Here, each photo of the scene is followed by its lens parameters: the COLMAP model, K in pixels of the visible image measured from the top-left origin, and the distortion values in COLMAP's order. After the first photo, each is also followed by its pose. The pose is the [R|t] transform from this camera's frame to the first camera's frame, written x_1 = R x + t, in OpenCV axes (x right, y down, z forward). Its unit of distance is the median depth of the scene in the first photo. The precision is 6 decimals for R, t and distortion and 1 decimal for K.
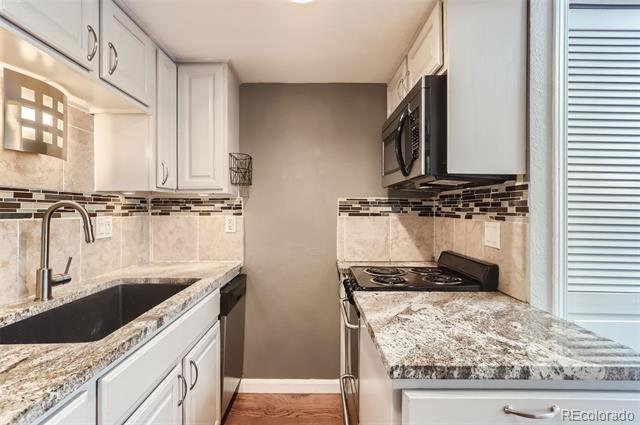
lens RADIAL K [[306.2, 0, 318.8], [0, 306.2, 208.8], [0, 0, 1]] dist [-0.015034, 0.005159]
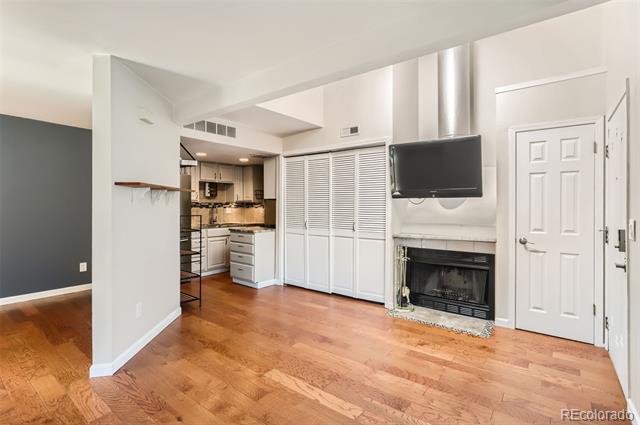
lens RADIAL K [[306.2, 0, 308.8], [0, 306.2, 201.5], [0, 0, 1]] dist [-0.015034, 0.005159]
pose [[0.777542, -0.013028, -0.628696, 2.820829], [0.007482, 0.999906, -0.011466, -0.009499], [0.628787, 0.004211, 0.777567, -1.560144]]
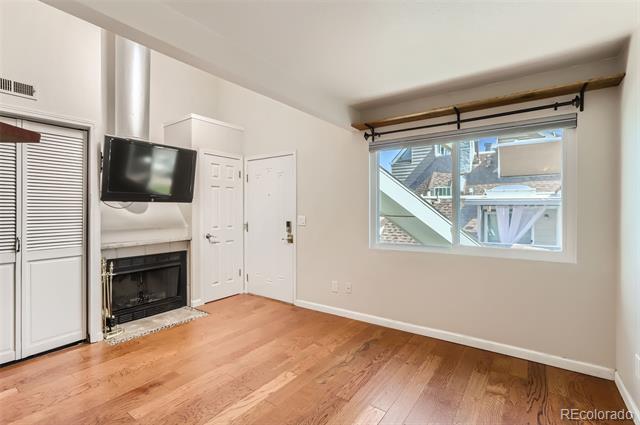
lens RADIAL K [[306.2, 0, 330.3], [0, 306.2, 209.2], [0, 0, 1]] dist [-0.015034, 0.005159]
pose [[0.573217, -0.006764, 0.819376, 1.050132], [-0.004006, 0.999931, 0.011057, -0.033915], [-0.819394, -0.009620, 0.573150, -1.539268]]
